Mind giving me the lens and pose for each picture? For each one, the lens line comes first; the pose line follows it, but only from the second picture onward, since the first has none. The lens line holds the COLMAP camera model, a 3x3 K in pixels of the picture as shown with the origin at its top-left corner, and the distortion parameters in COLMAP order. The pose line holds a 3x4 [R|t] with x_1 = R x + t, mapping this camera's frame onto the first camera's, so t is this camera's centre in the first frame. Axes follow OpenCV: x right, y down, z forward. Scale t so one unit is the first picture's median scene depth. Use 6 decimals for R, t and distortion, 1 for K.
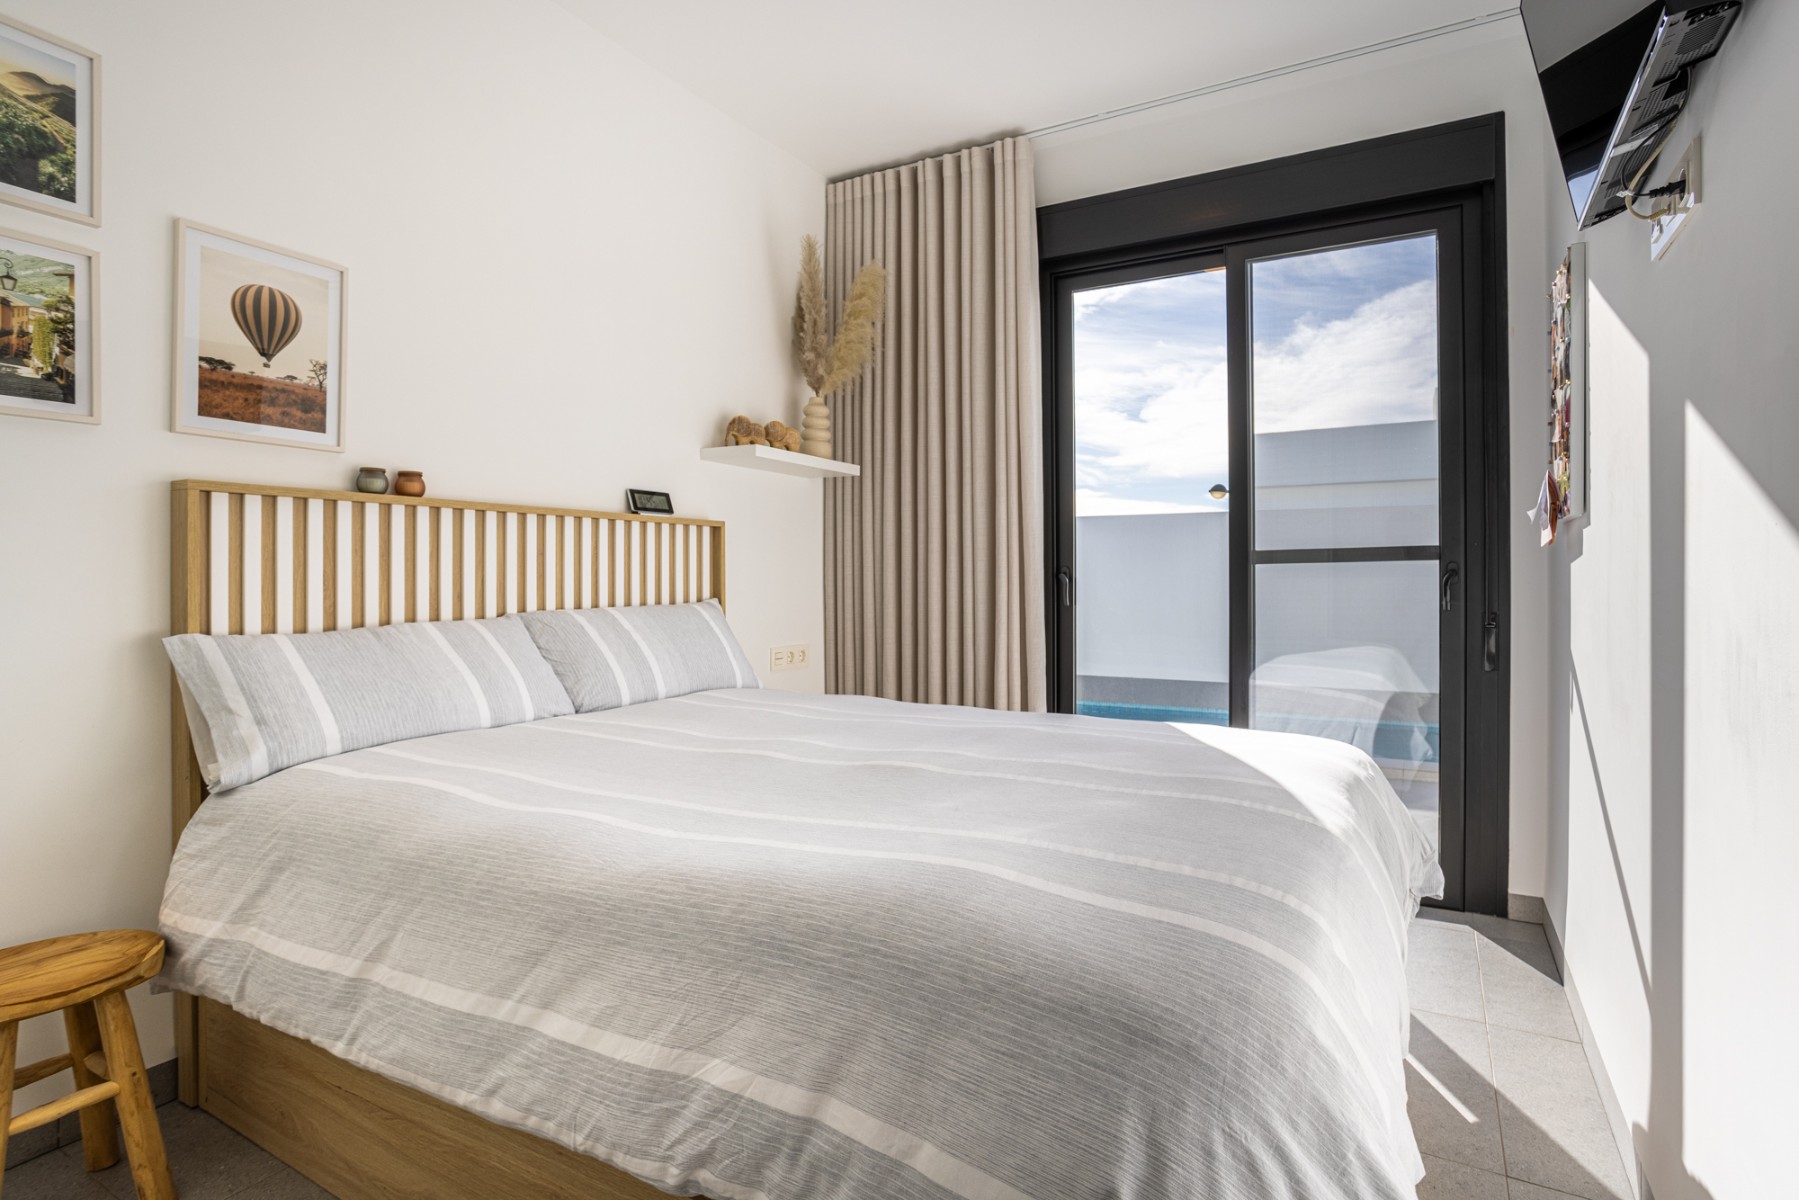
lens RADIAL K [[896.1, 0, 906.2], [0, 896.1, 582.3], [0, 0, 1]] dist [-0.055574, 0.029912]
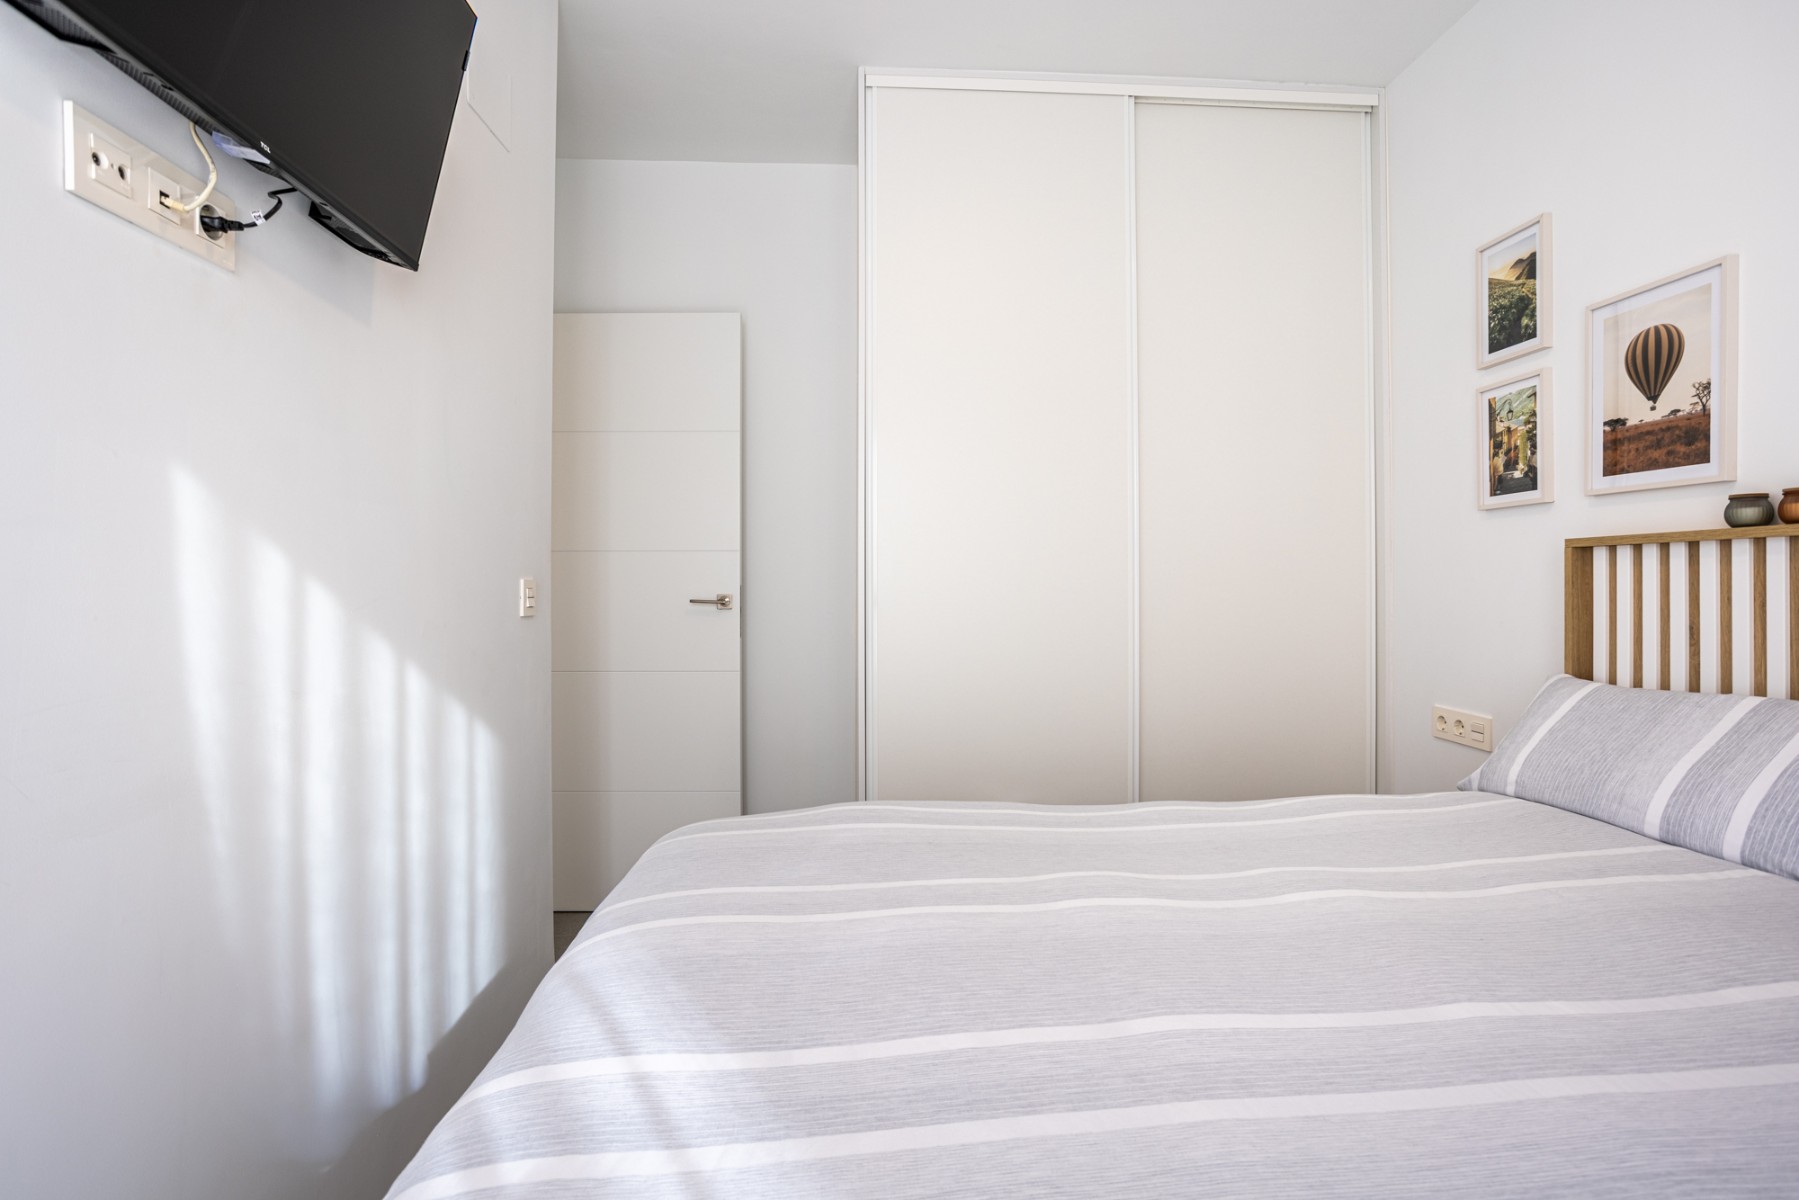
lens RADIAL K [[896.1, 0, 906.2], [0, 896.1, 582.3], [0, 0, 1]] dist [-0.055574, 0.029912]
pose [[-0.821235, -0.022437, -0.570148, 0.491534], [-0.024810, 0.999686, -0.003604, -0.034026], [0.570050, 0.011186, -0.821534, 1.347583]]
